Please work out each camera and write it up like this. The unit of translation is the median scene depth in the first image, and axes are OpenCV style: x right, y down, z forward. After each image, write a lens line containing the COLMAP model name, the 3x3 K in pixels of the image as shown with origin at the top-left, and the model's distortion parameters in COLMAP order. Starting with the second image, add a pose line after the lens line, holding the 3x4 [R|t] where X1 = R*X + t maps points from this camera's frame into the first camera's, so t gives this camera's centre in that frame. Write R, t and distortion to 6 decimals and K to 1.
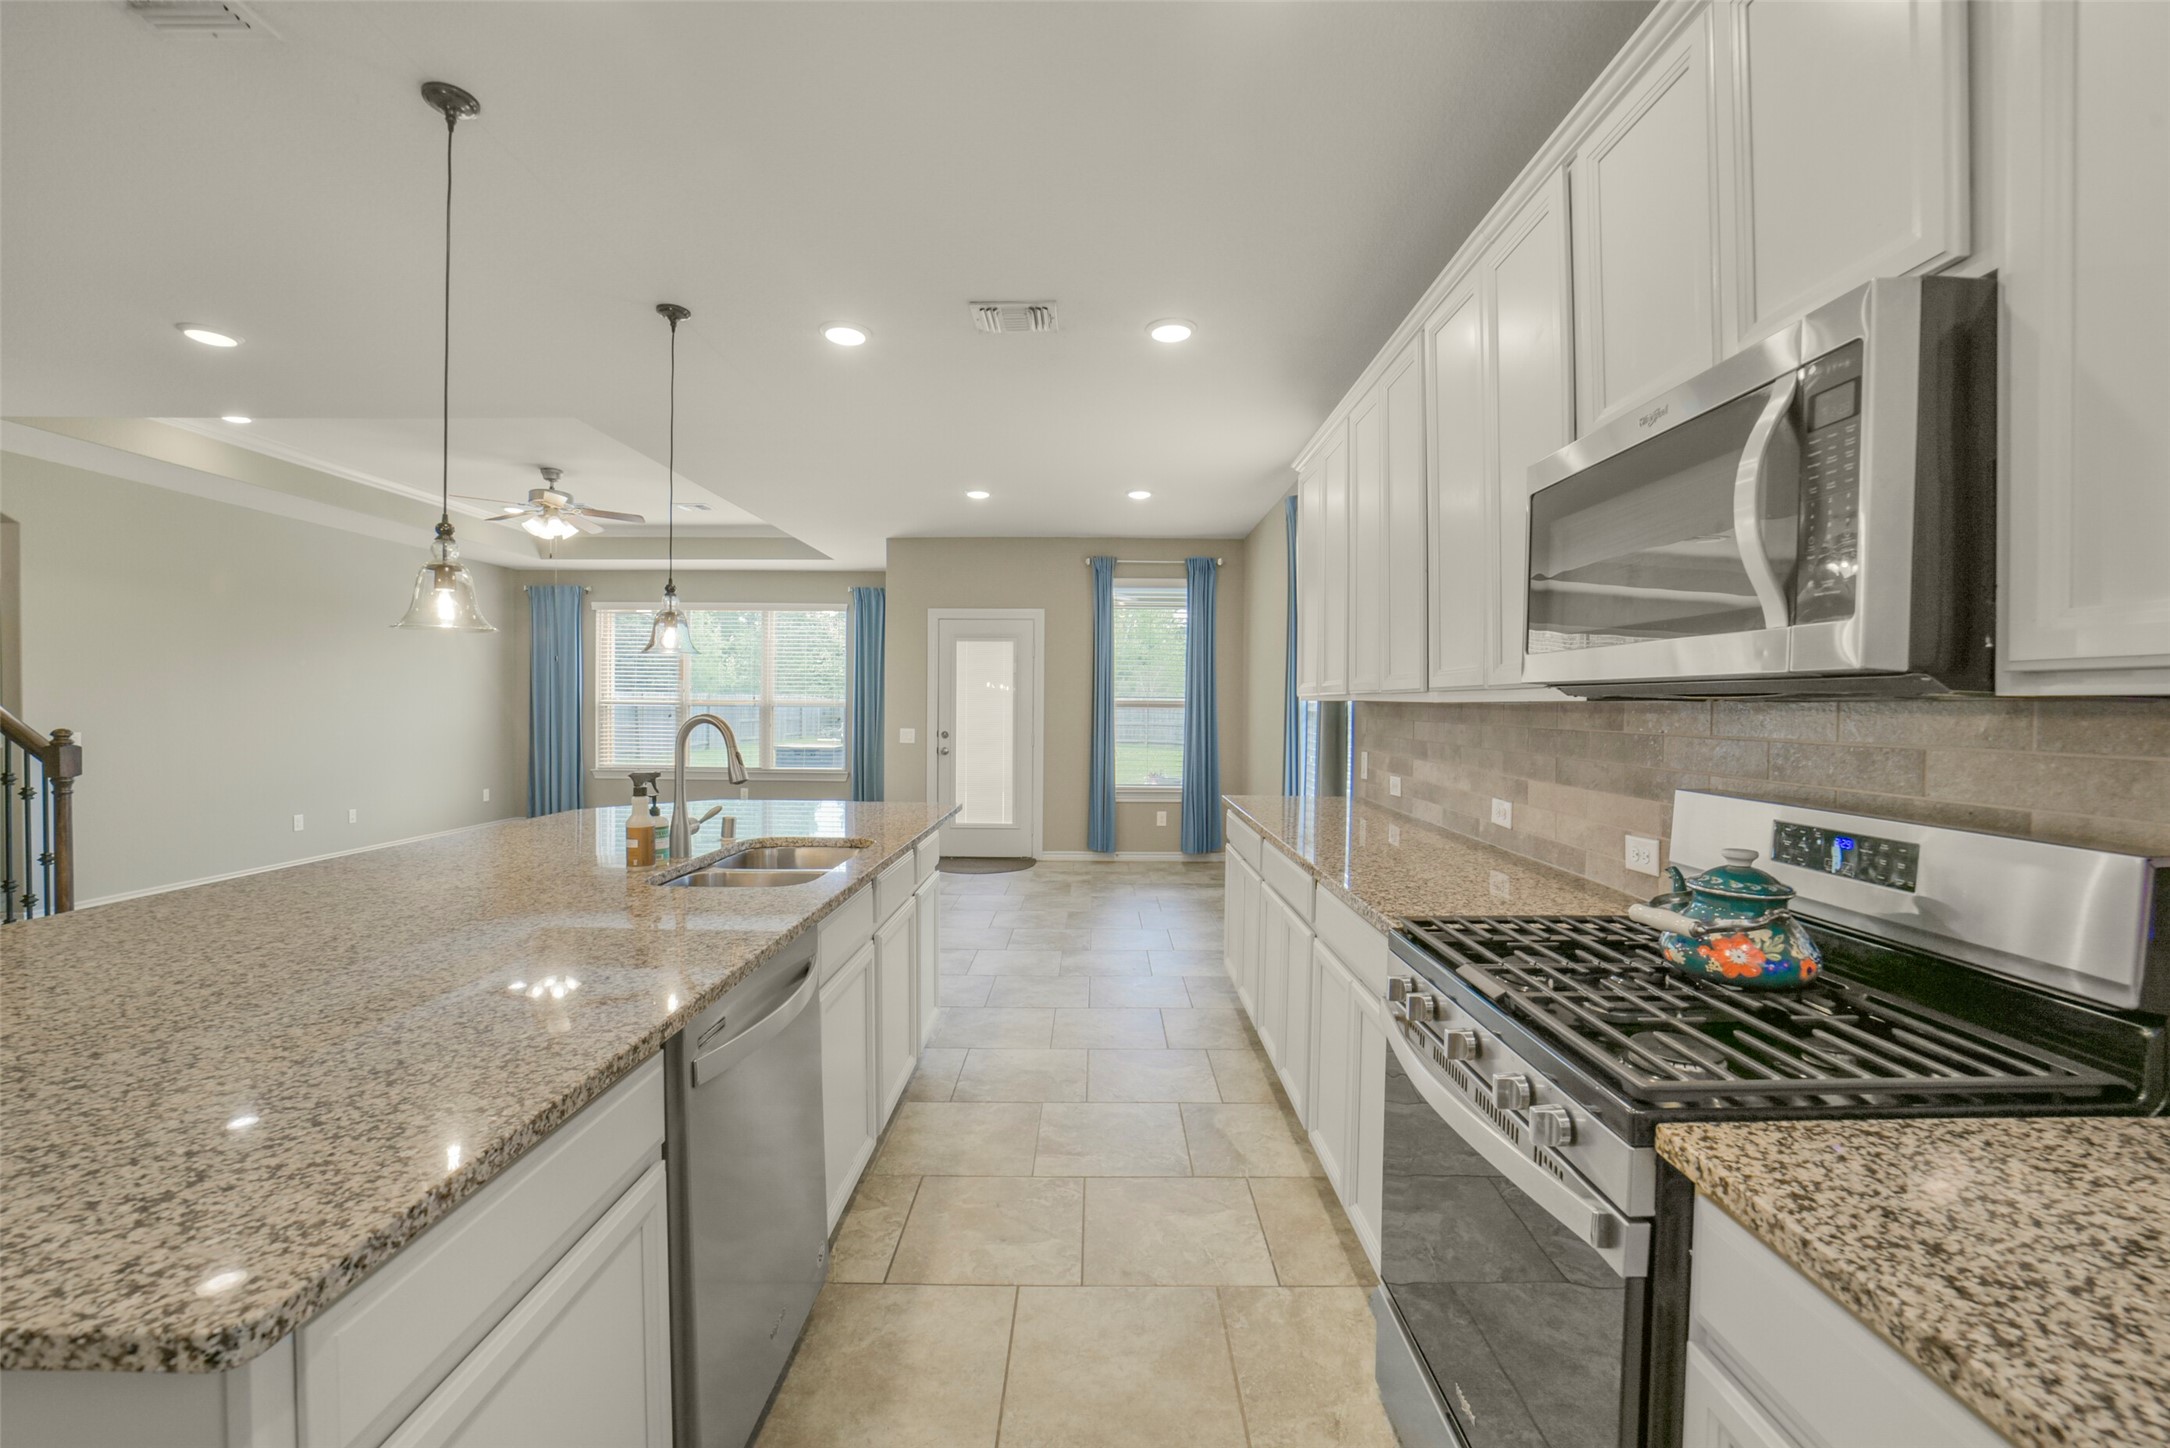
lens RADIAL K [[865.5, 0, 1093.5], [0, 865.5, 714.7], [0, 0, 1]] dist [-0.035378, 0.007631]
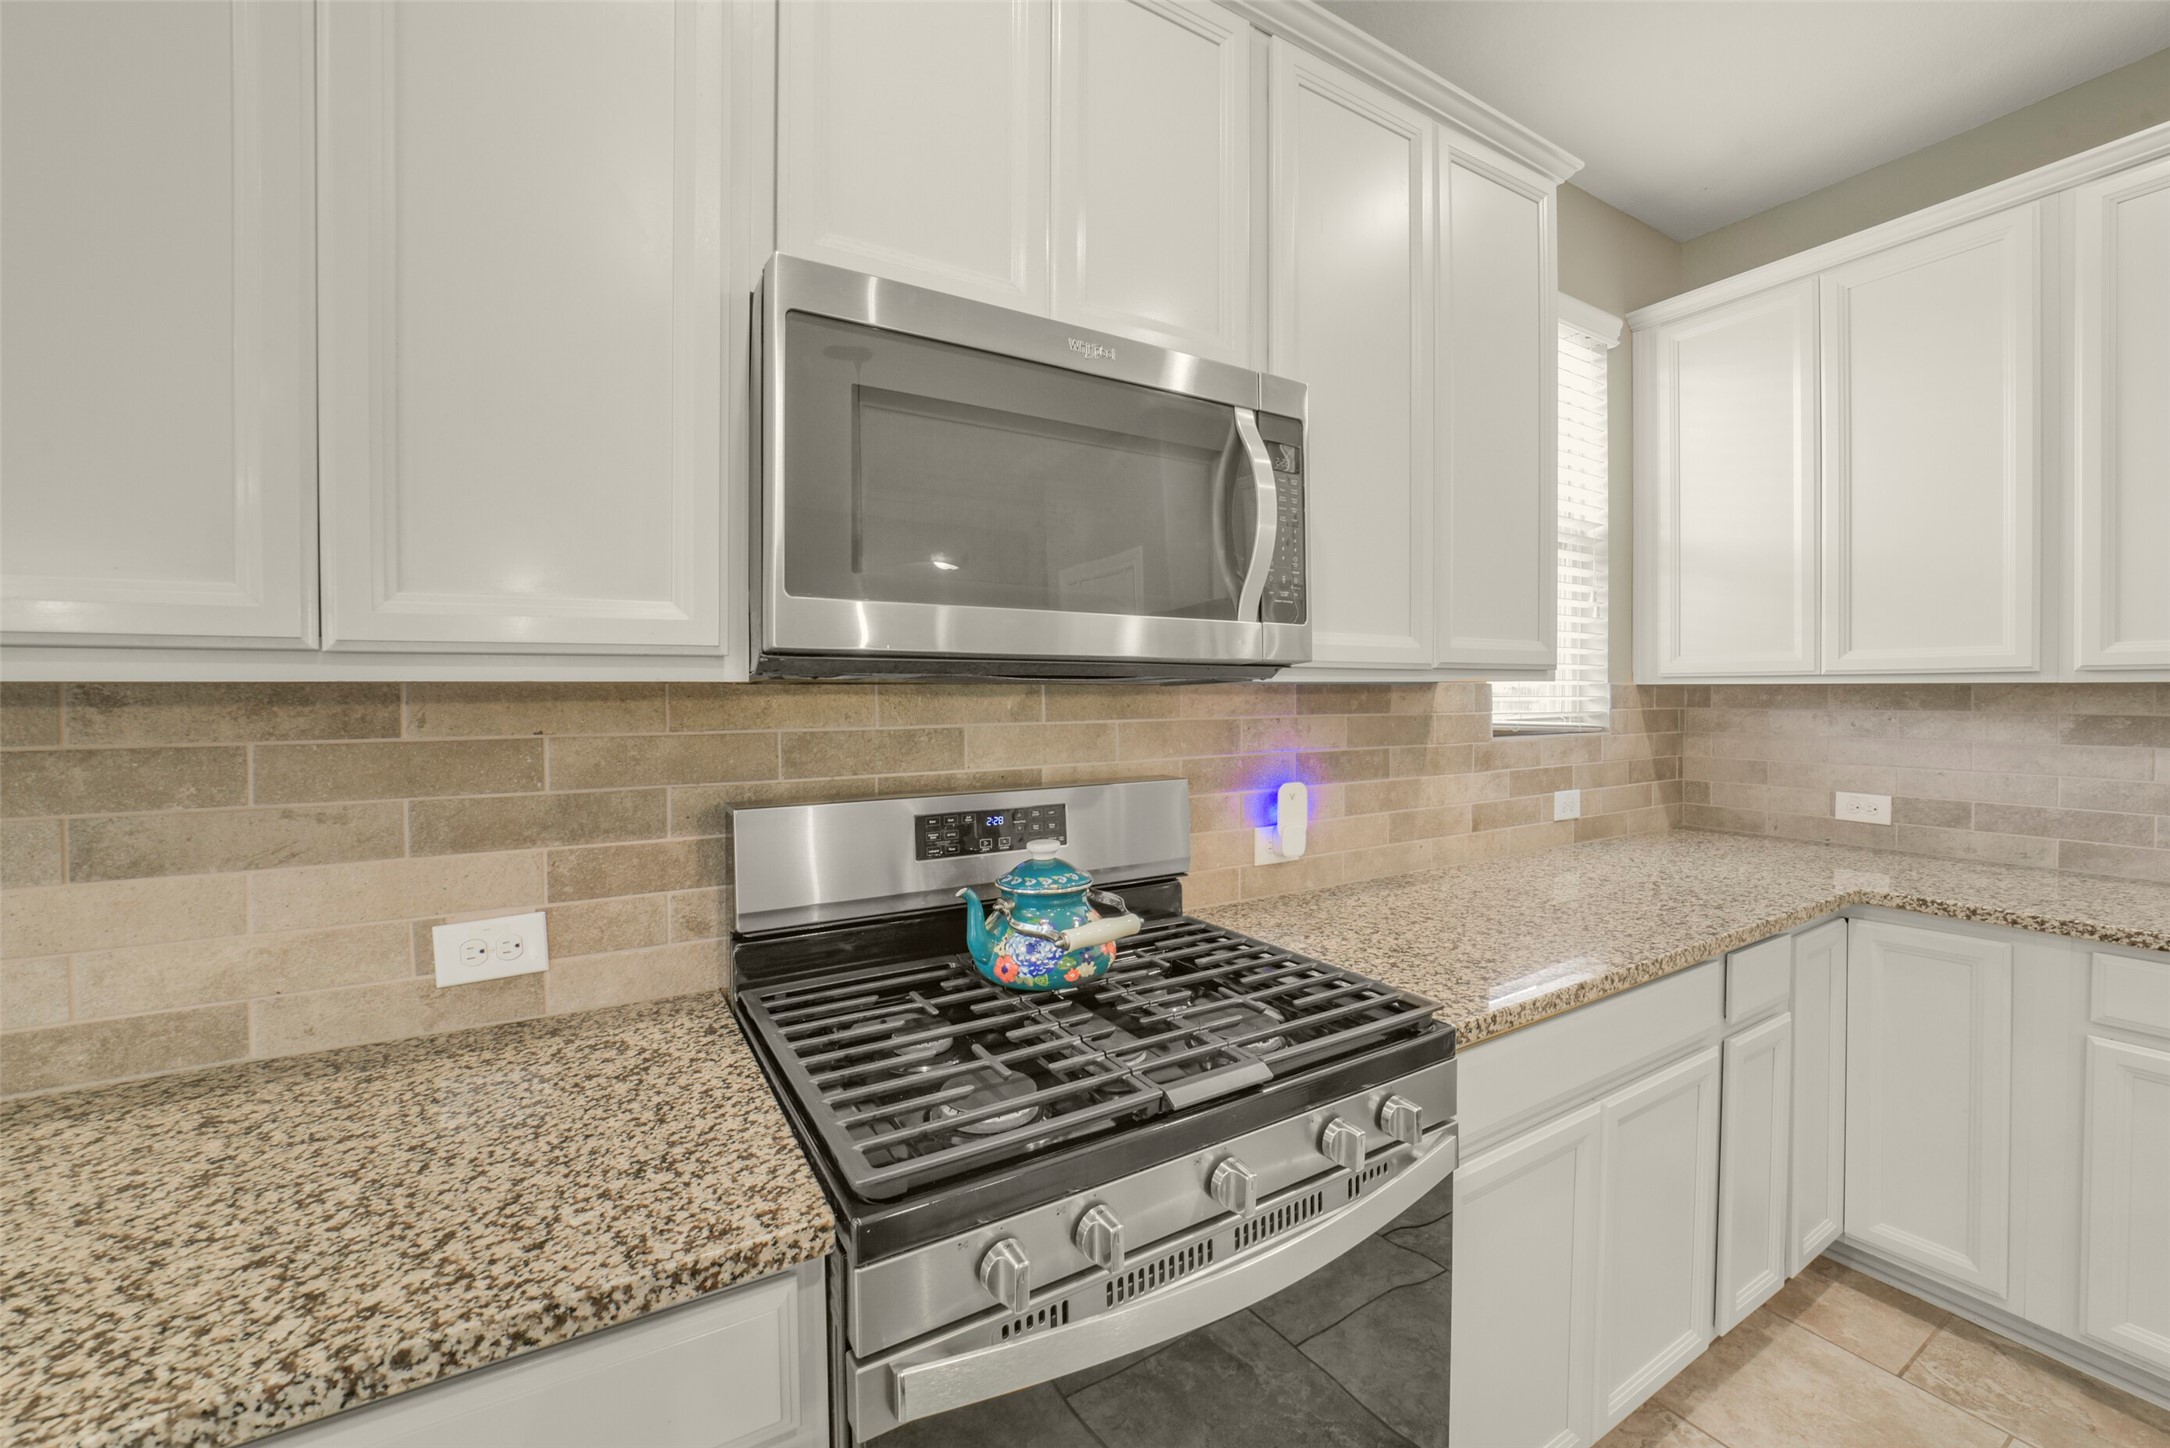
lens RADIAL K [[872.4, 0, 1097.4], [0, 872.4, 700.0], [0, 0, 1]] dist [-0.044732, 0.010078]
pose [[-0.530027, -0.014090, 0.847864, -0.035400], [0.008205, 0.999730, 0.021742, -0.007668], [-0.847941, 0.018481, -0.529768, 0.603135]]
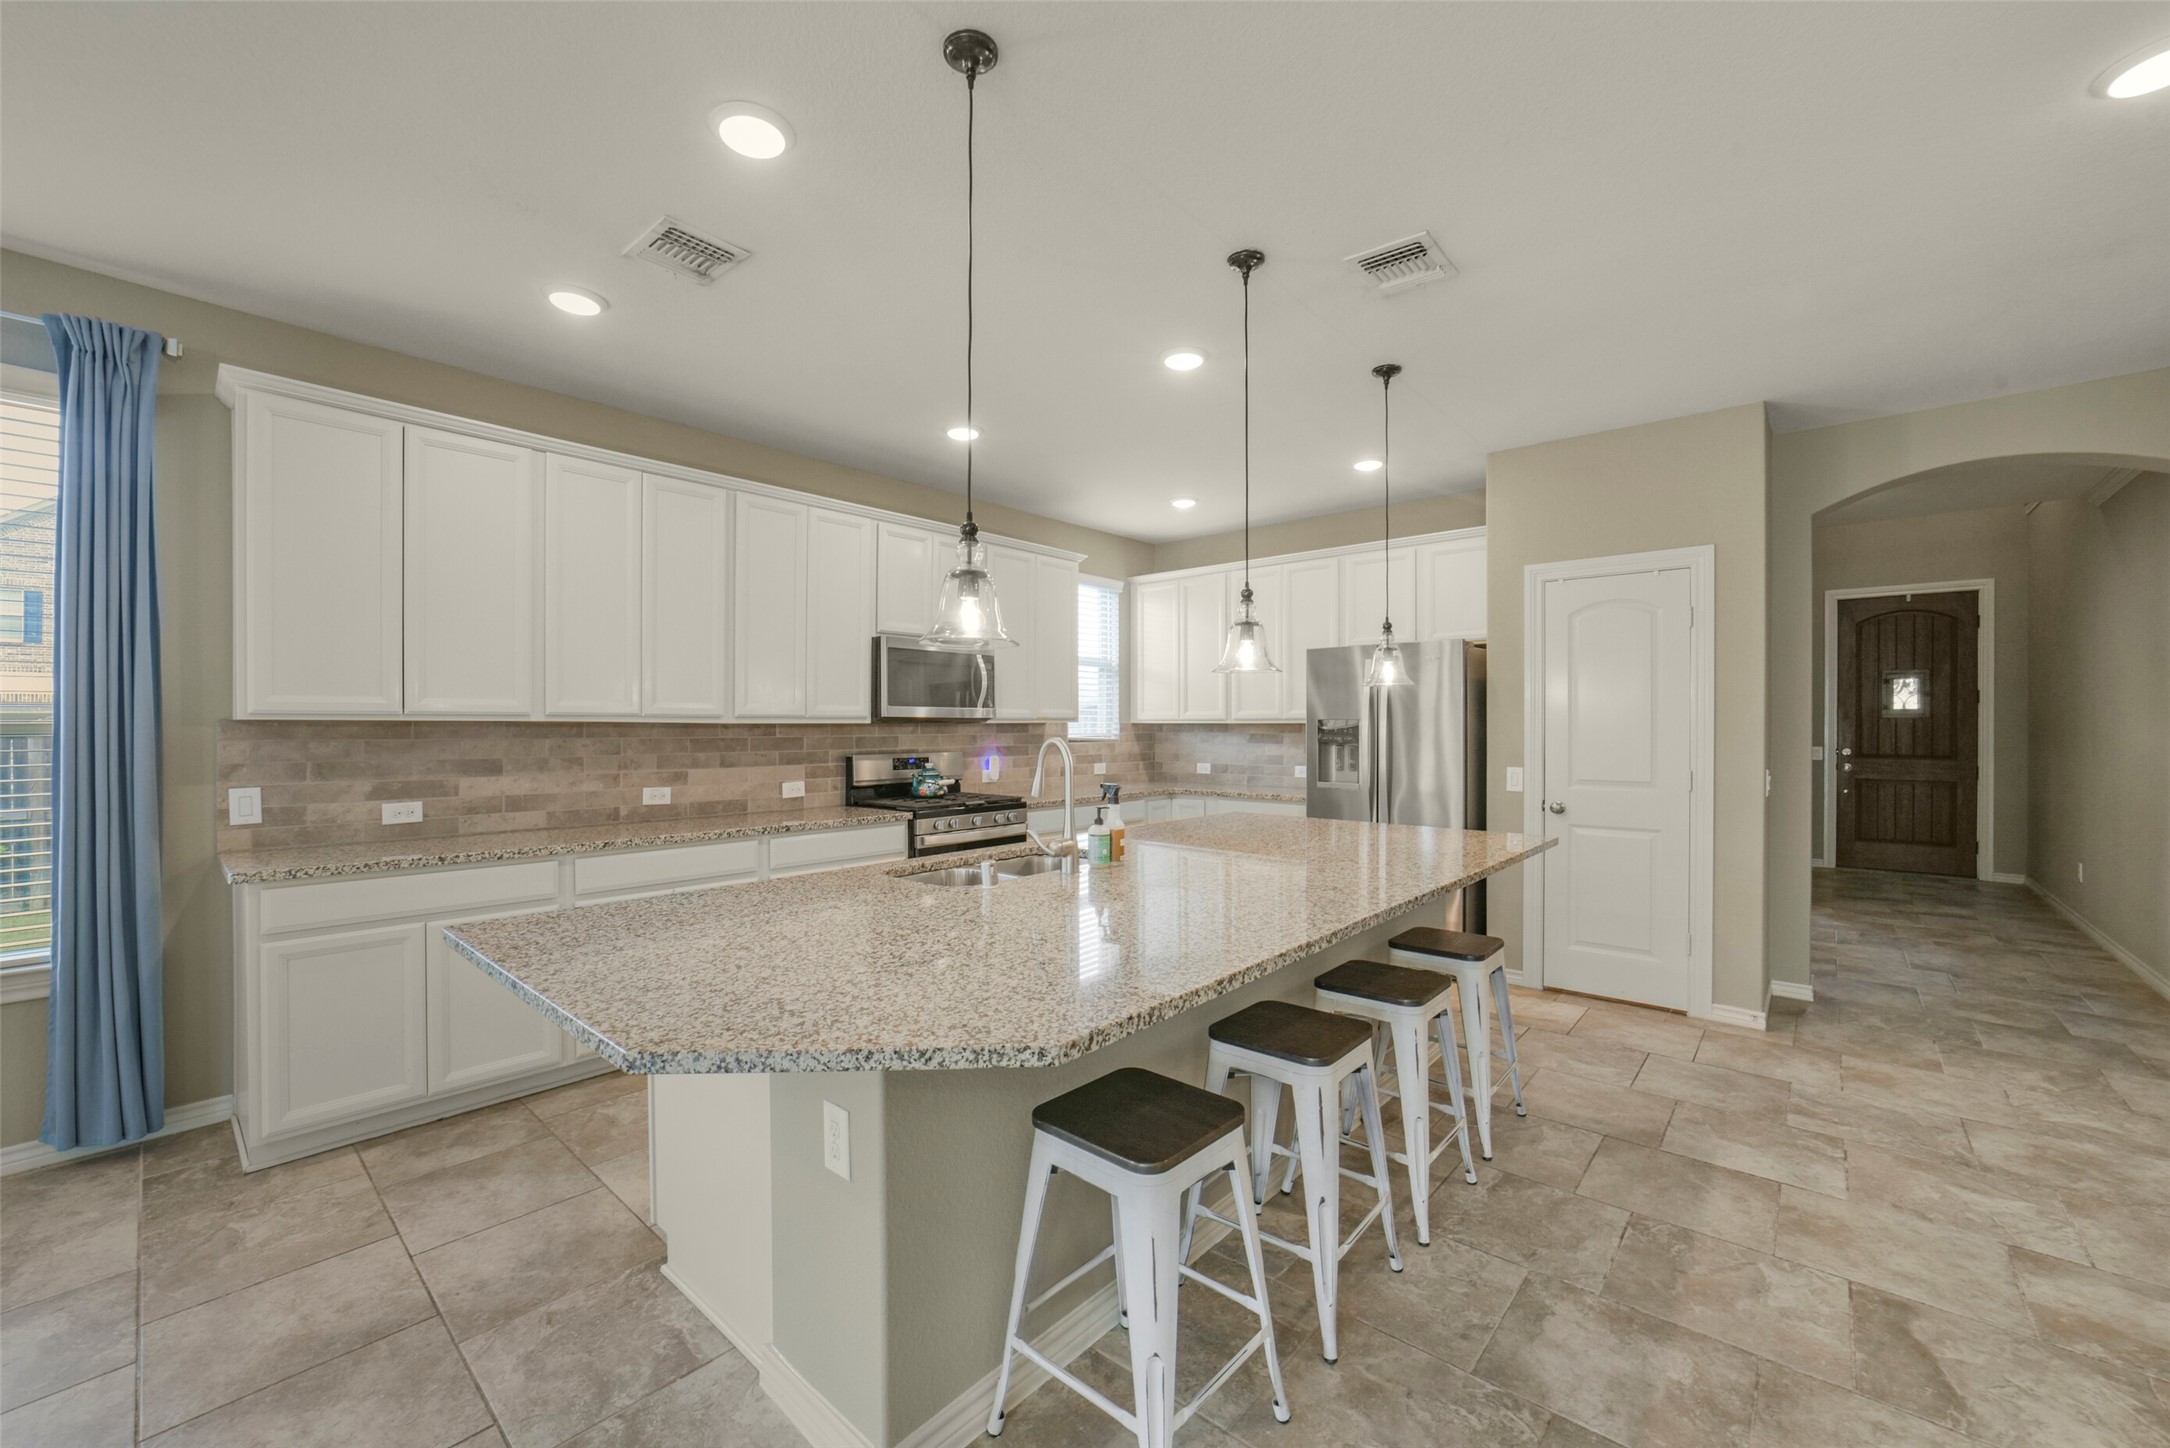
lens RADIAL K [[856.6, 0, 1090.4], [0, 856.6, 727.4], [0, 0, 1]] dist [-0.034288, 0.011125]
pose [[-0.756584, -0.010495, 0.653812, -0.940729], [0.001074, 0.999850, 0.017292, -0.027240], [-0.653895, 0.013785, -0.756460, 1.413027]]
